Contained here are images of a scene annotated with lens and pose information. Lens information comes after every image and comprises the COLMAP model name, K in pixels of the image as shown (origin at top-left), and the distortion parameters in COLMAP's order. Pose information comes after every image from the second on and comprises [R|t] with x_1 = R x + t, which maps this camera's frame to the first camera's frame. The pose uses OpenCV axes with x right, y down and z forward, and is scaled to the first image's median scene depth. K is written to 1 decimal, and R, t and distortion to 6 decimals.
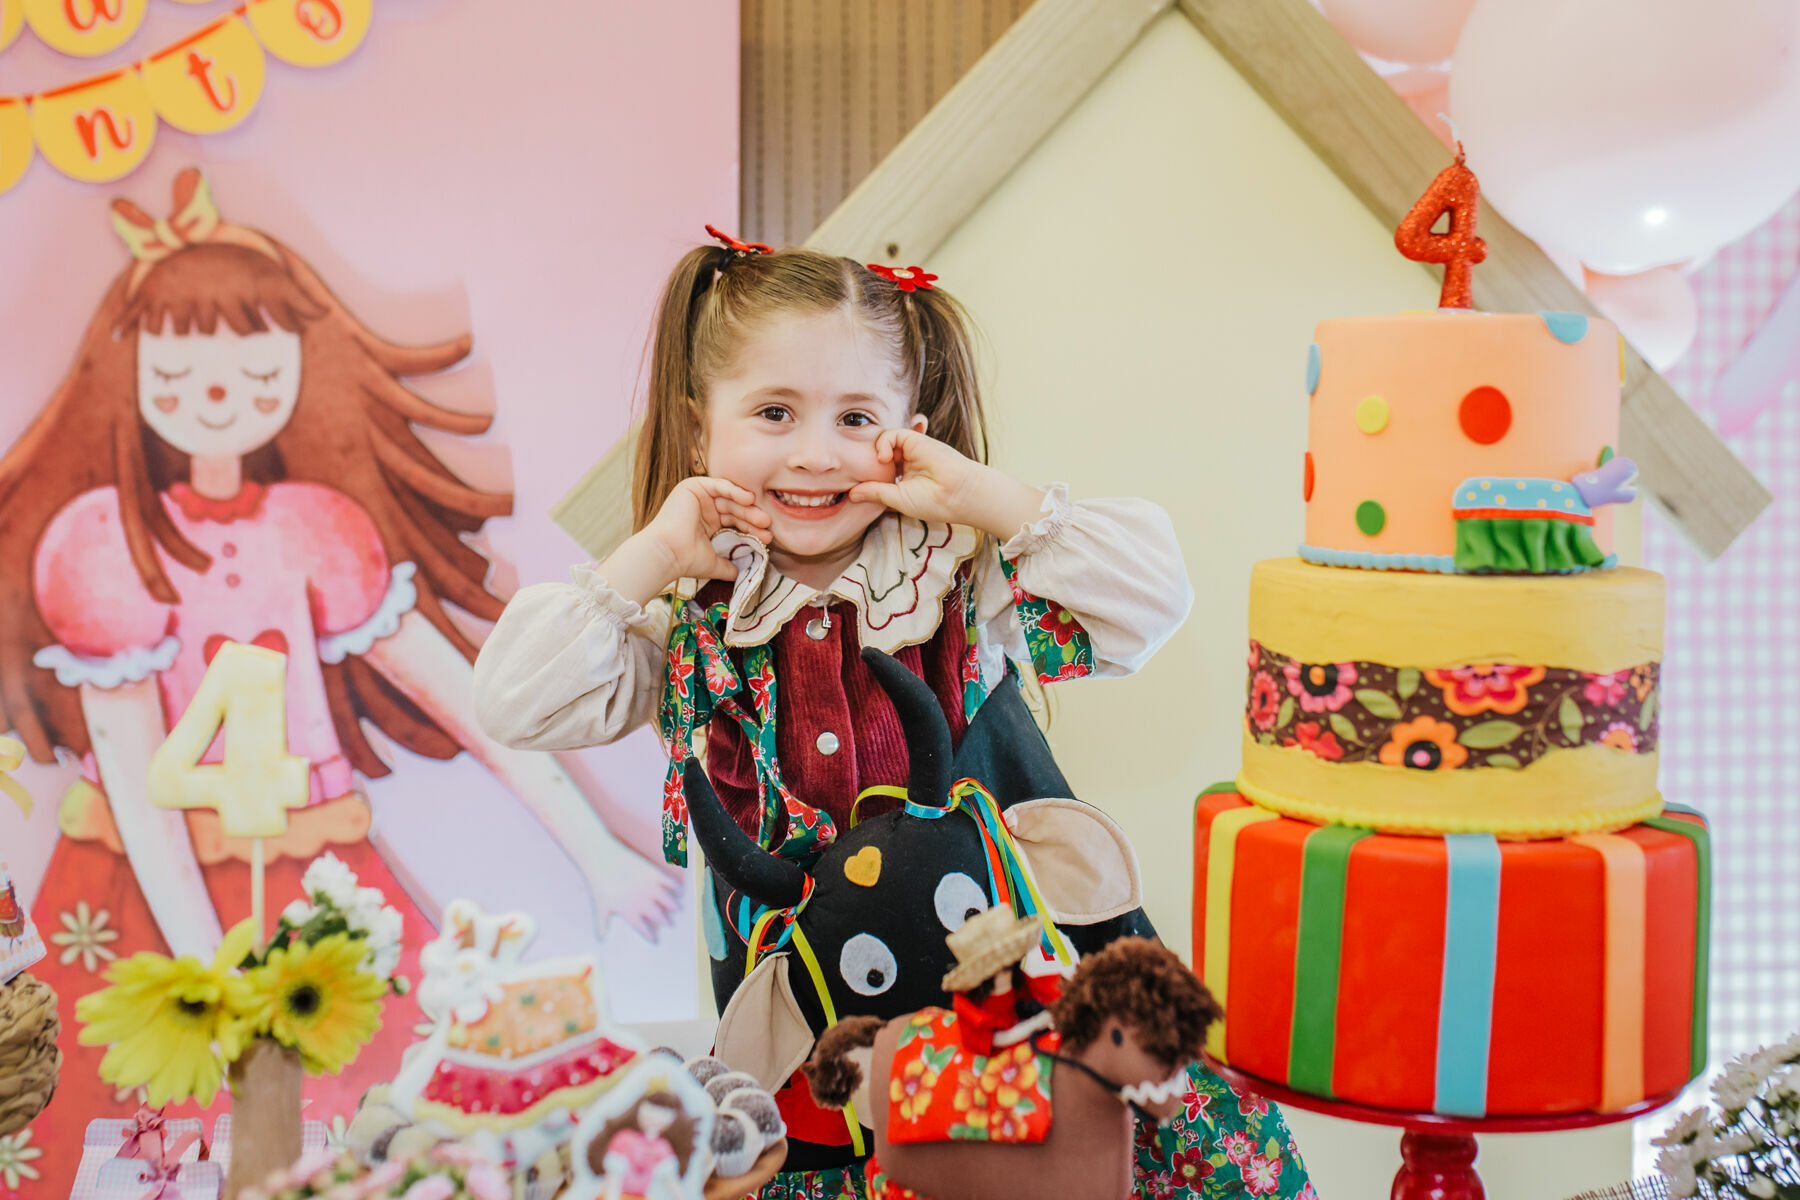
lens RADIAL K [[2320.7, 0, 929.6], [0, 2320.7, 560.8], [0, 0, 1]] dist [-0.039040, 0.000000]
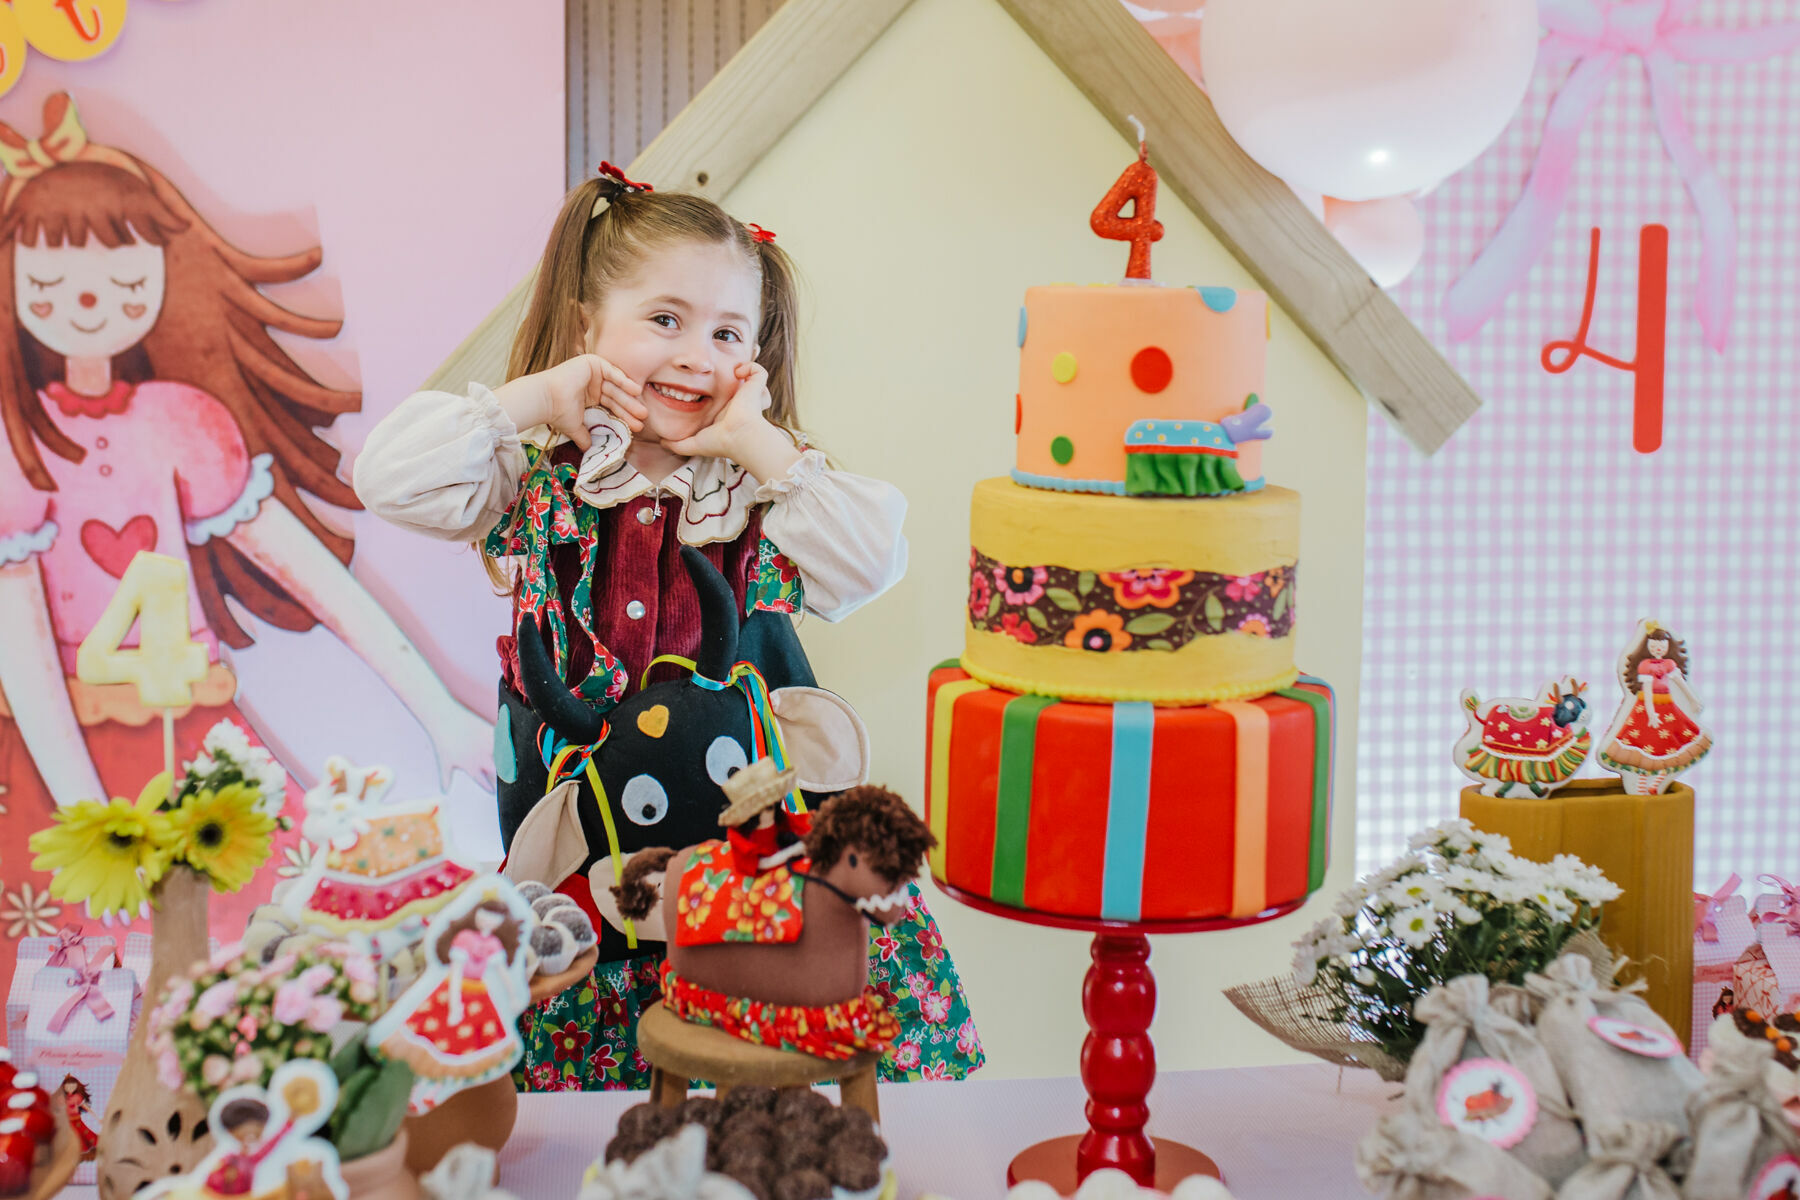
lens RADIAL K [[2320.7, 0, 903.7], [0, 2320.7, 593.5], [0, 0, 1]] dist [-0.039040, 0.000000]
pose [[0.998451, 0.000169, 0.055642, 0.034695], [-0.004353, 0.997168, 0.075077, -0.034612], [-0.055472, -0.075203, 0.995624, -0.244211]]
